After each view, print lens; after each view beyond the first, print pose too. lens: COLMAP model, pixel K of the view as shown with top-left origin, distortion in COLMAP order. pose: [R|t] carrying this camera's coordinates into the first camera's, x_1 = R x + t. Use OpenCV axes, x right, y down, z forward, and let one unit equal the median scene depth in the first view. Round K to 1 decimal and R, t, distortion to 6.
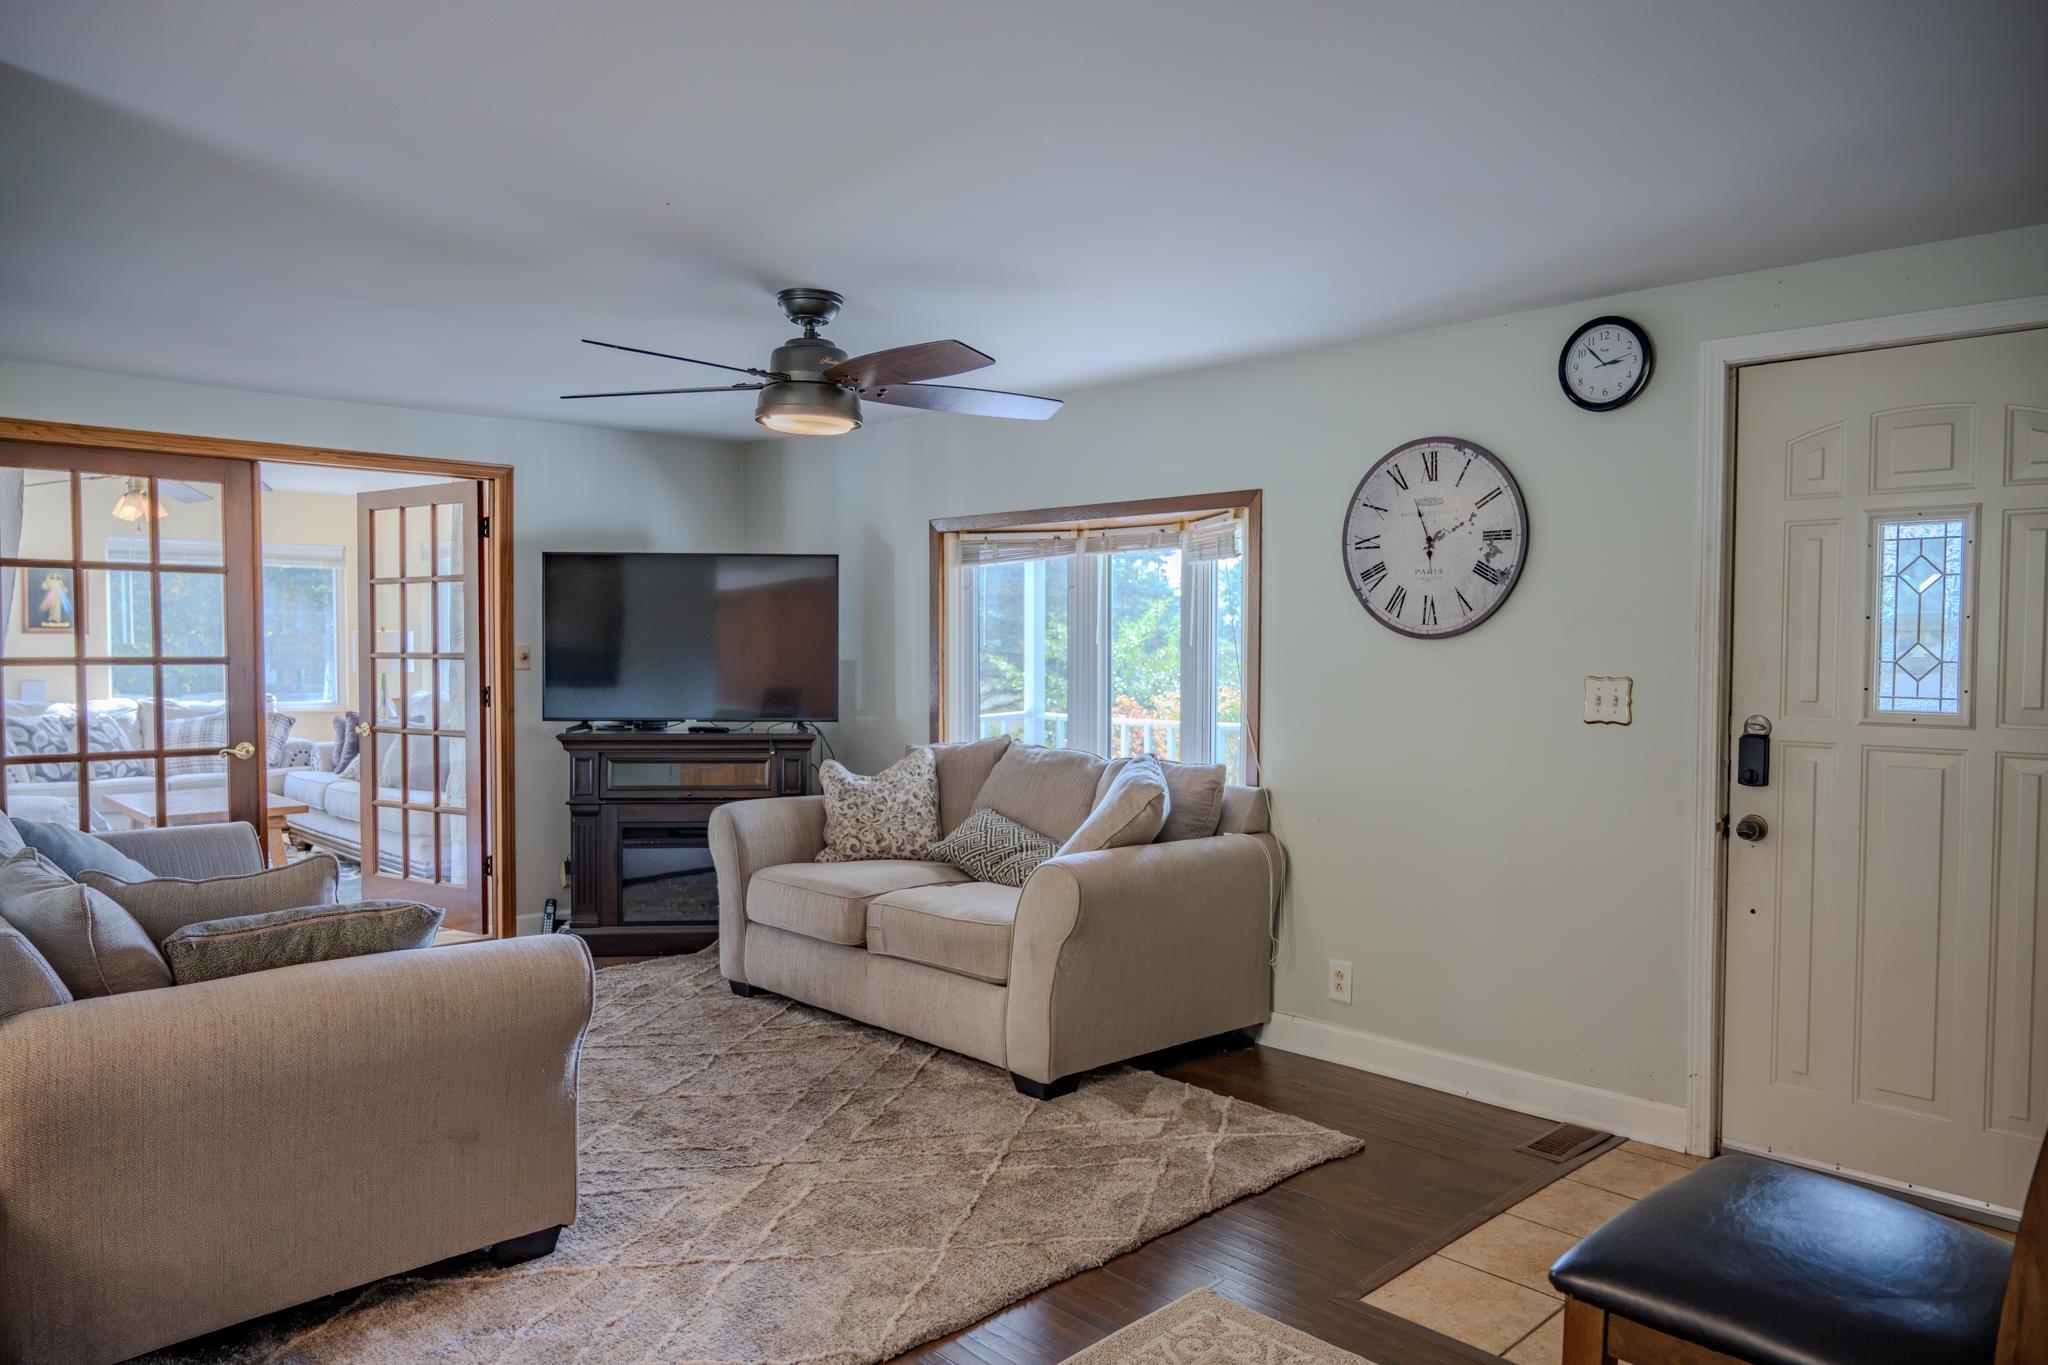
lens RADIAL K [[1328.5, 0, 1024.0], [0, 1328.5, 682.5], [0, 0, 1]] dist [0.000461, 0.001624]
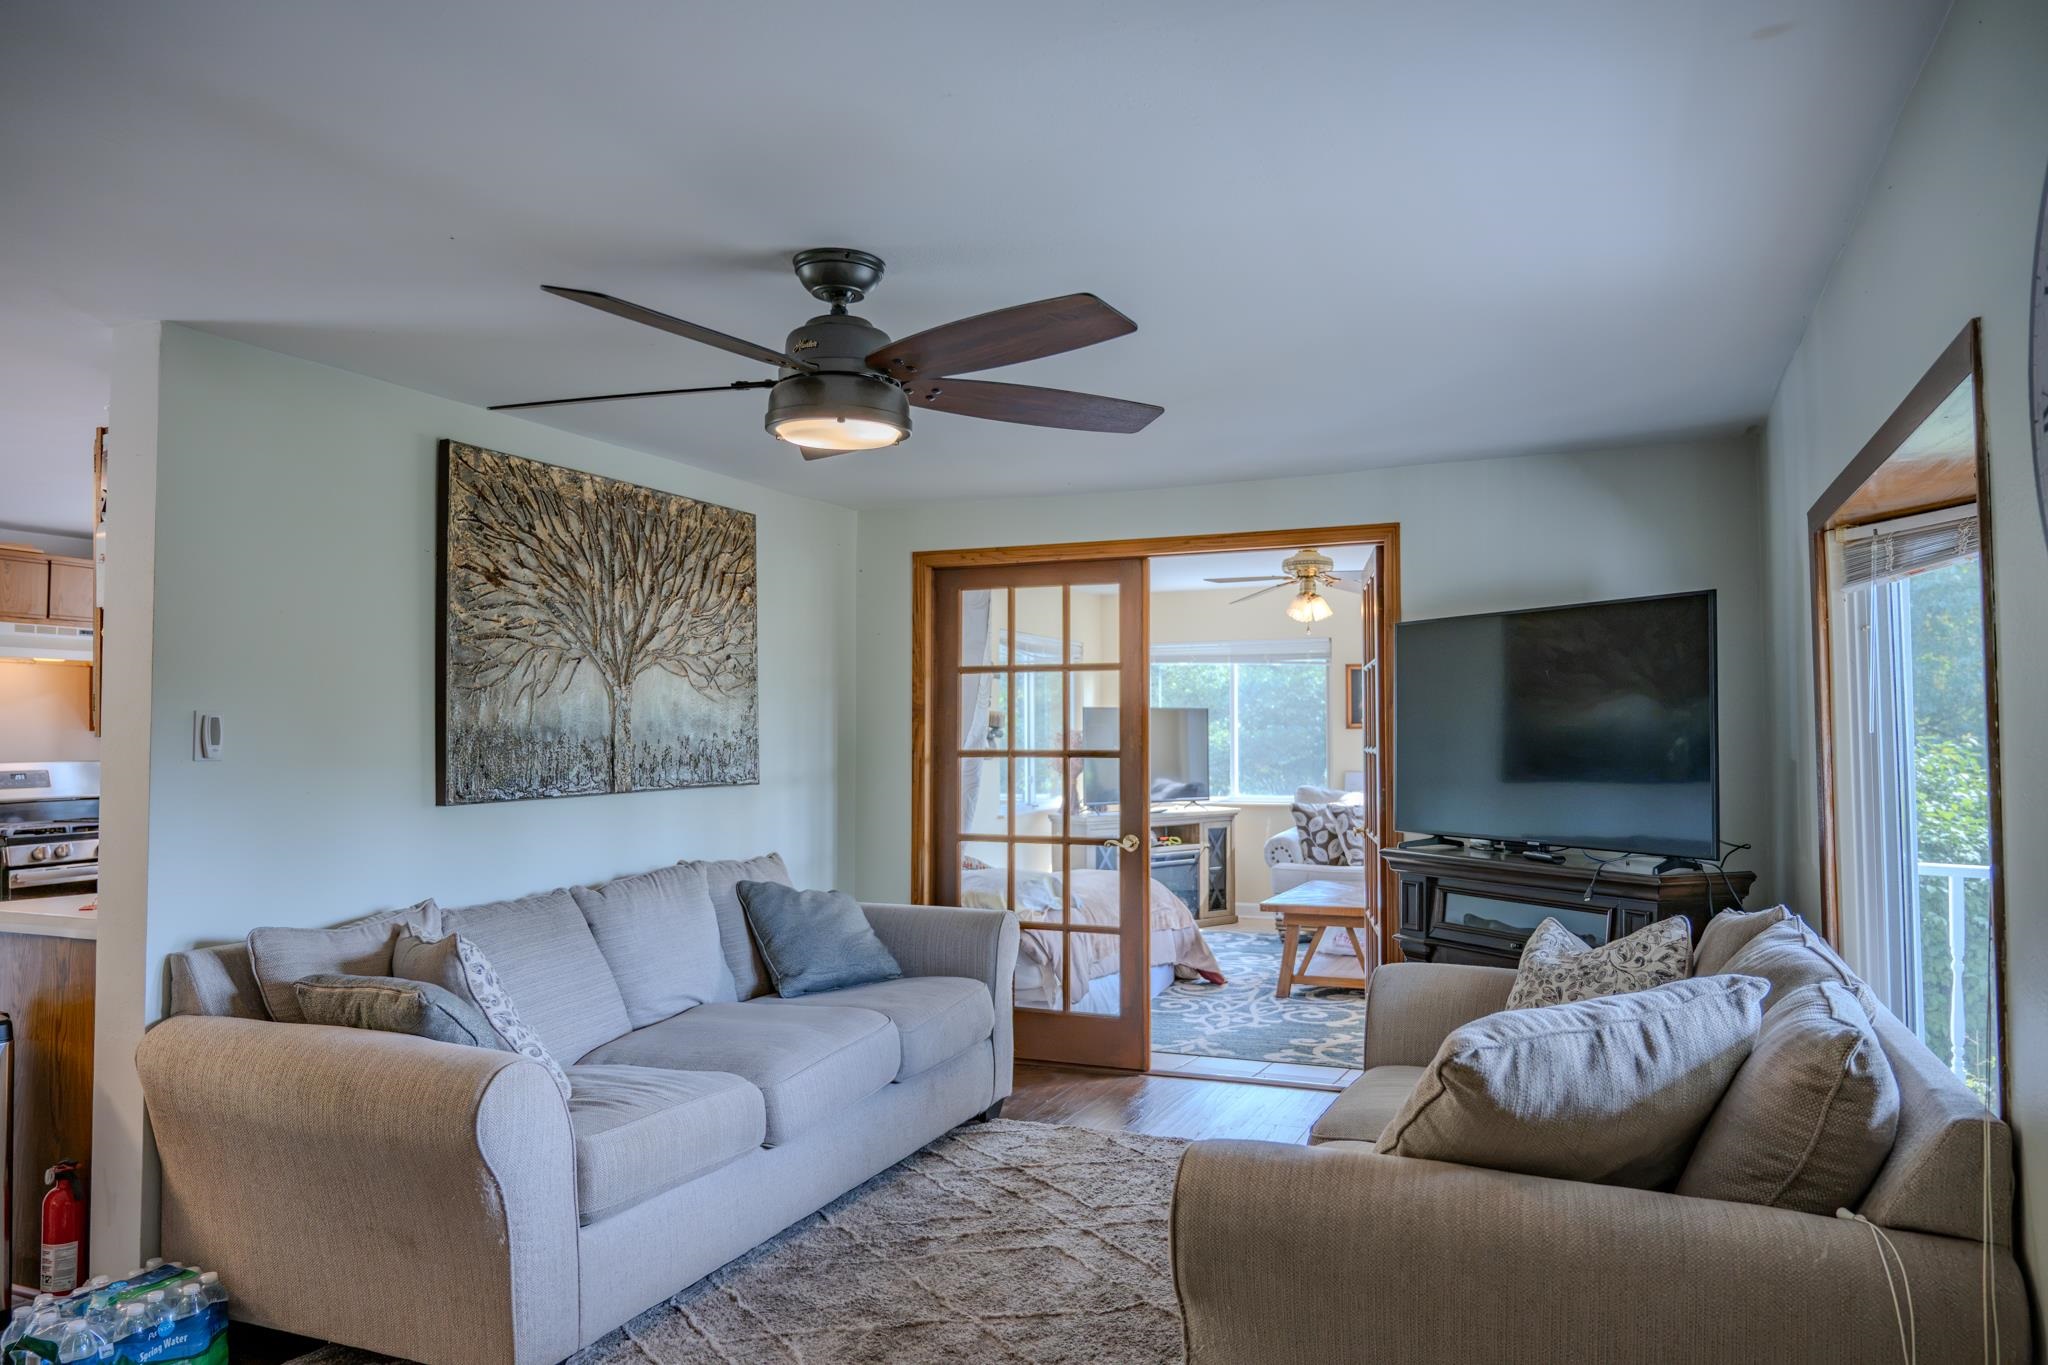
lens RADIAL K [[1412.9, 0, 1024.0], [0, 1412.9, 682.5], [0, 0, 1]] dist [0.004660, 0.002338]
pose [[0.386545, -0.039175, -0.921438, 0.374653], [-0.021750, 0.998432, -0.051572, -0.013689], [0.922014, 0.039976, 0.385087, 0.504191]]
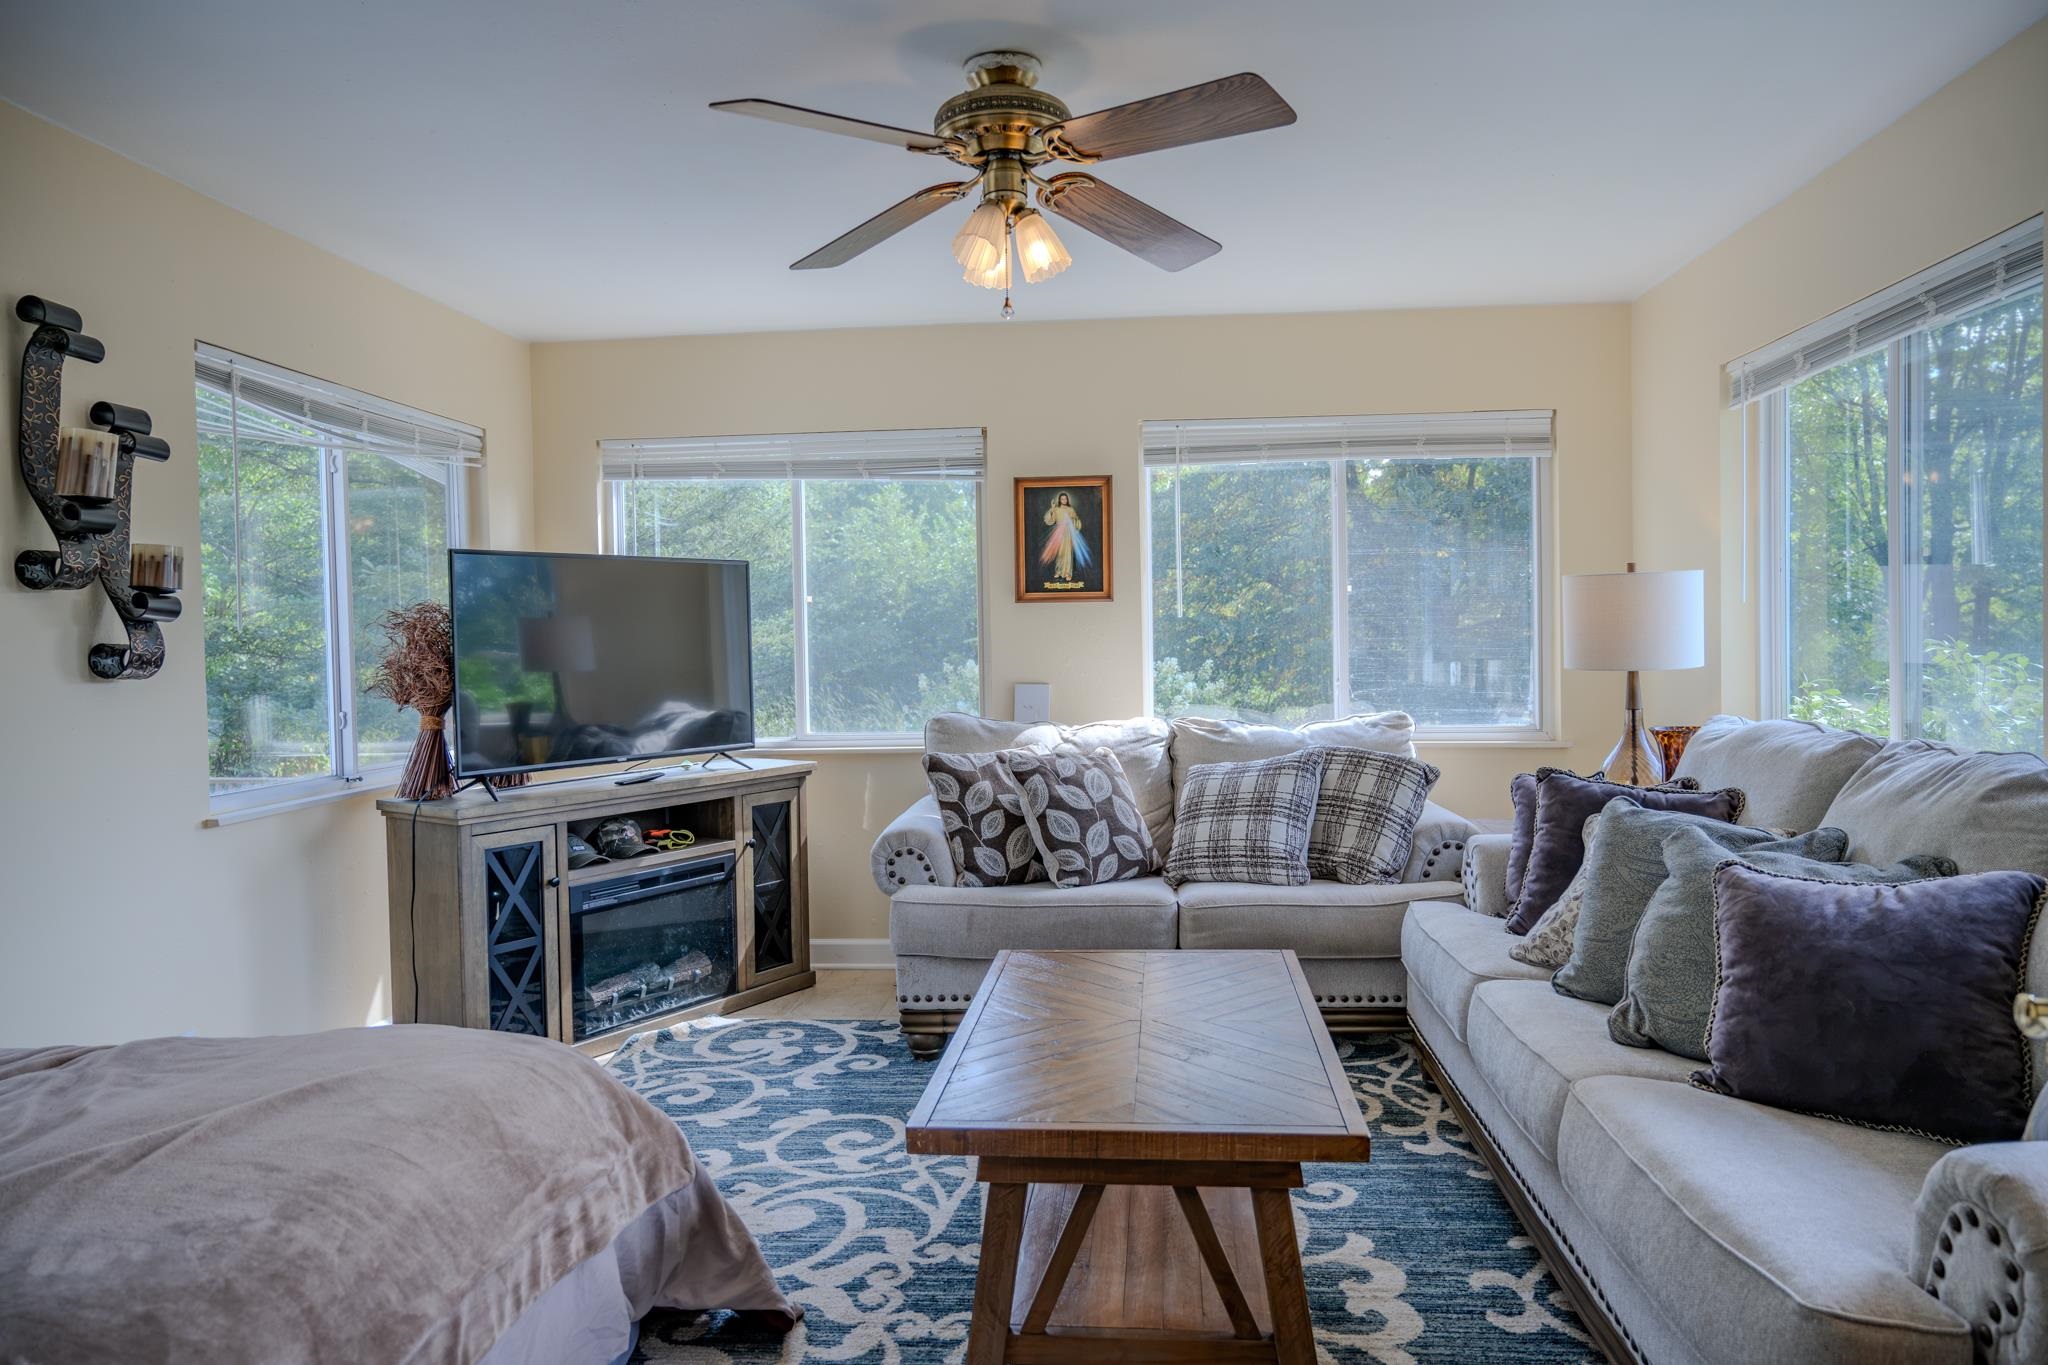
lens RADIAL K [[1378.9, 0, 1012.5], [0, 1378.9, 678.7], [0, 0, 1]] dist [-0.008093, 0.006319]
pose [[0.646432, 0.005122, -0.762955, -0.496968], [-0.000850, 0.999982, 0.005993, -0.010864], [0.762971, -0.003226, 0.646424, 1.023526]]
